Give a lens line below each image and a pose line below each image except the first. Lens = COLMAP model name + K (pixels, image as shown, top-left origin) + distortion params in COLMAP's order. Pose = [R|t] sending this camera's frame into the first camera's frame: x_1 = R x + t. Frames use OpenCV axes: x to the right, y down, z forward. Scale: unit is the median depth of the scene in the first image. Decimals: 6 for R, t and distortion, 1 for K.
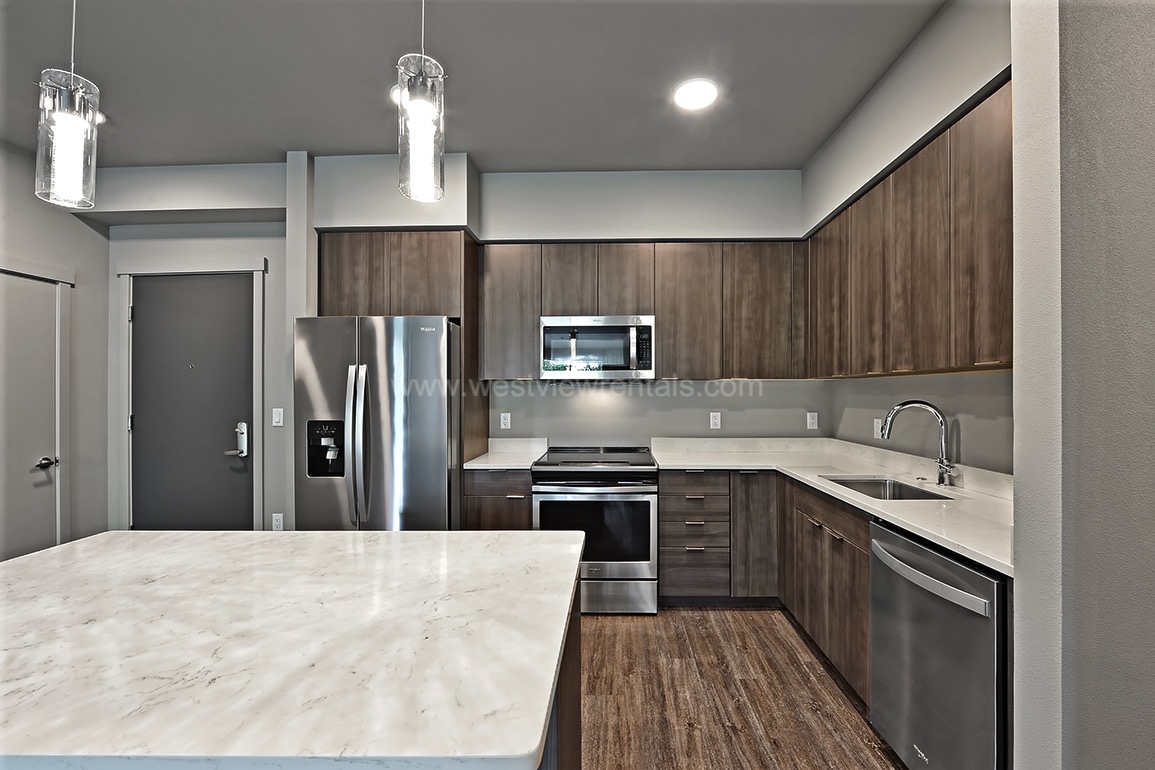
lens RADIAL K [[467.9, 0, 578.8], [0, 467.9, 394.3], [0, 0, 1]] dist [-0.000964, -0.004170]
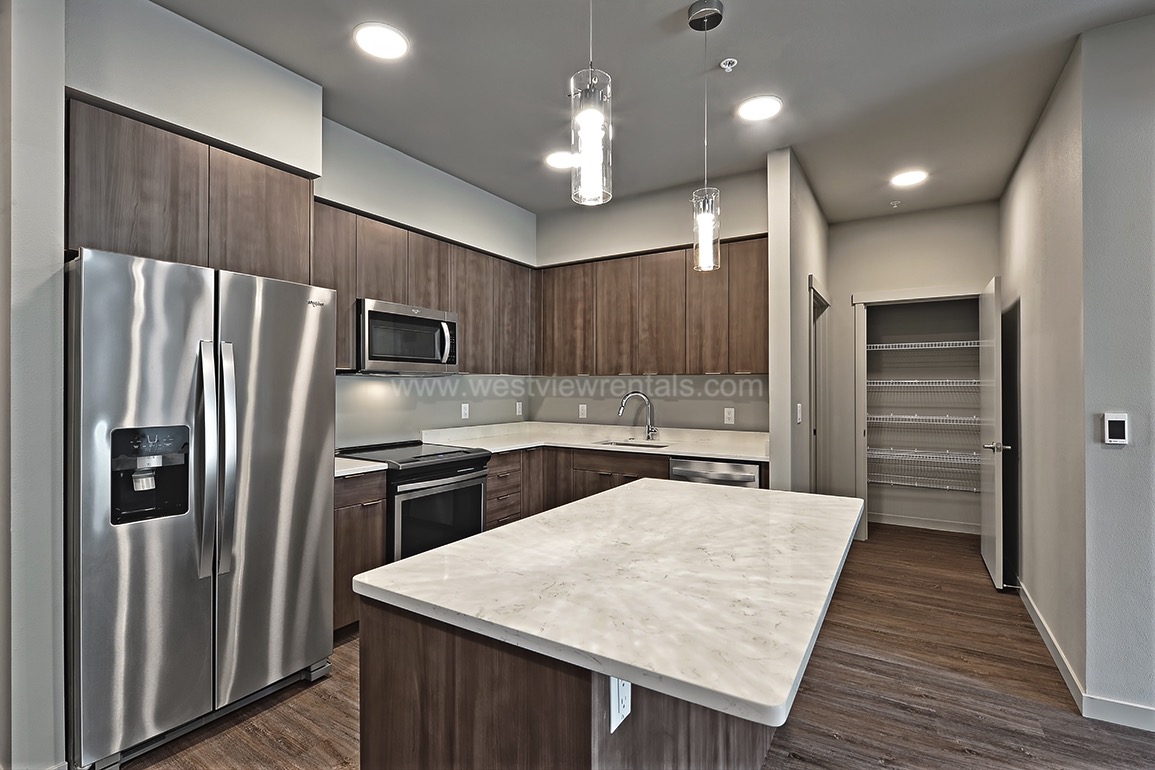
lens RADIAL K [[544.5, 0, 571.0], [0, 544.5, 387.3], [0, 0, 1]] dist [0.000186, 0.000018]
pose [[0.511715, 0.003097, 0.859150, -0.851951], [-0.002934, 0.999994, -0.001857, 0.001685], [-0.859150, -0.001571, 0.511721, 0.157323]]
